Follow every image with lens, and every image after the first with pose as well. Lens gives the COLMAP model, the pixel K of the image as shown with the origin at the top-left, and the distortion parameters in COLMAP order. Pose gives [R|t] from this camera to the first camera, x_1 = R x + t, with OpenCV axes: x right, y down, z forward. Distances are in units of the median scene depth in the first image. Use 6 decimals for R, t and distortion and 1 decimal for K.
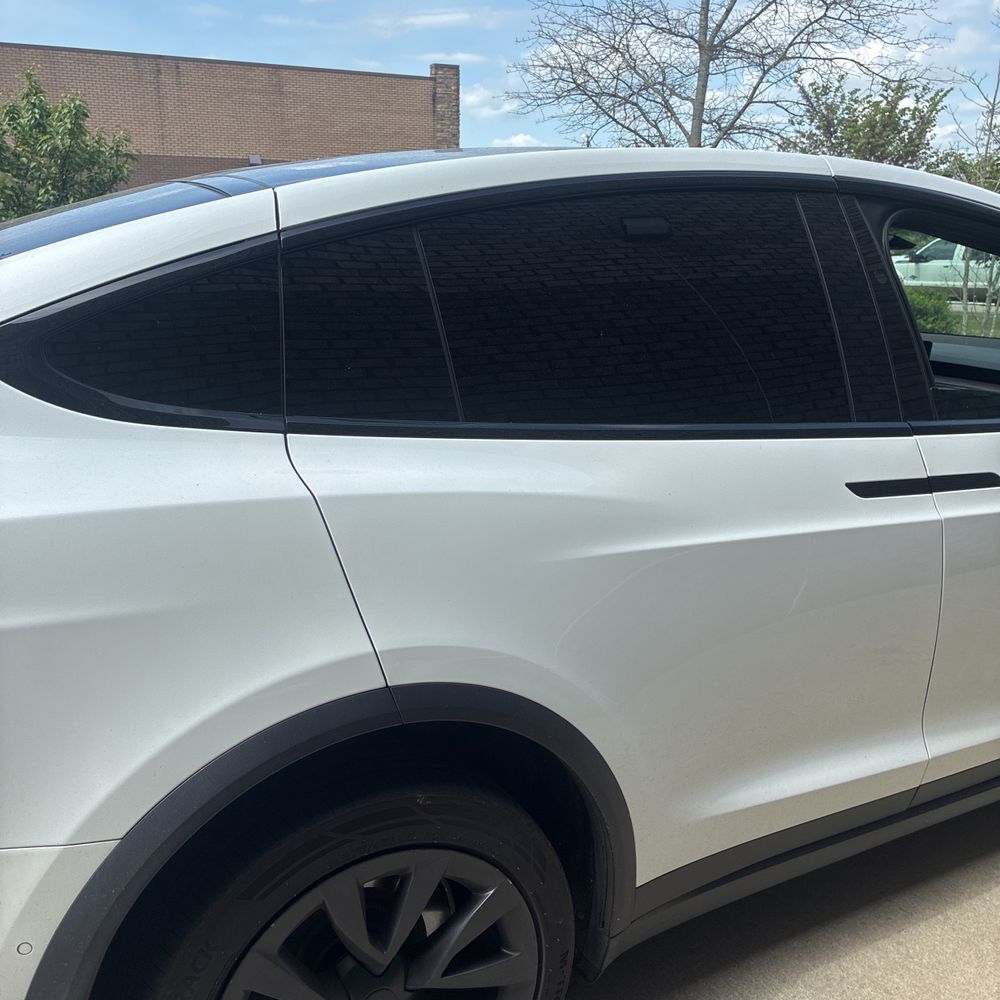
lens RADIAL K [[1036.6, 0, 486.7], [0, 1036.6, 495.3], [0, 0, 1]] dist [0.008302, 0.029789]
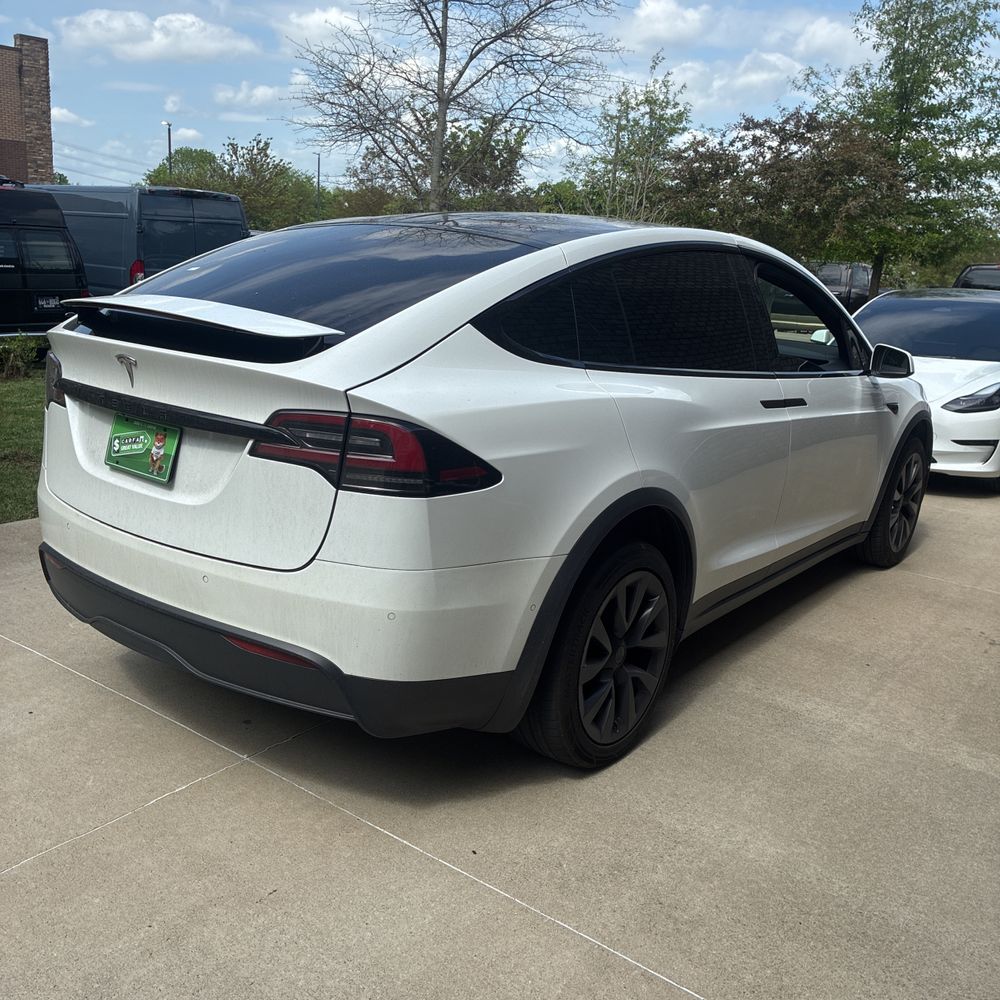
lens RADIAL K [[1024.8, 0, 499.2], [0, 1024.8, 496.4], [0, 0, 1]] dist [0.026657, -0.018577]
pose [[0.911977, -0.043458, 0.407933, -0.277247], [0.040340, 0.999054, 0.016247, 0.035592], [-0.408253, 0.001639, 0.912867, -0.179726]]
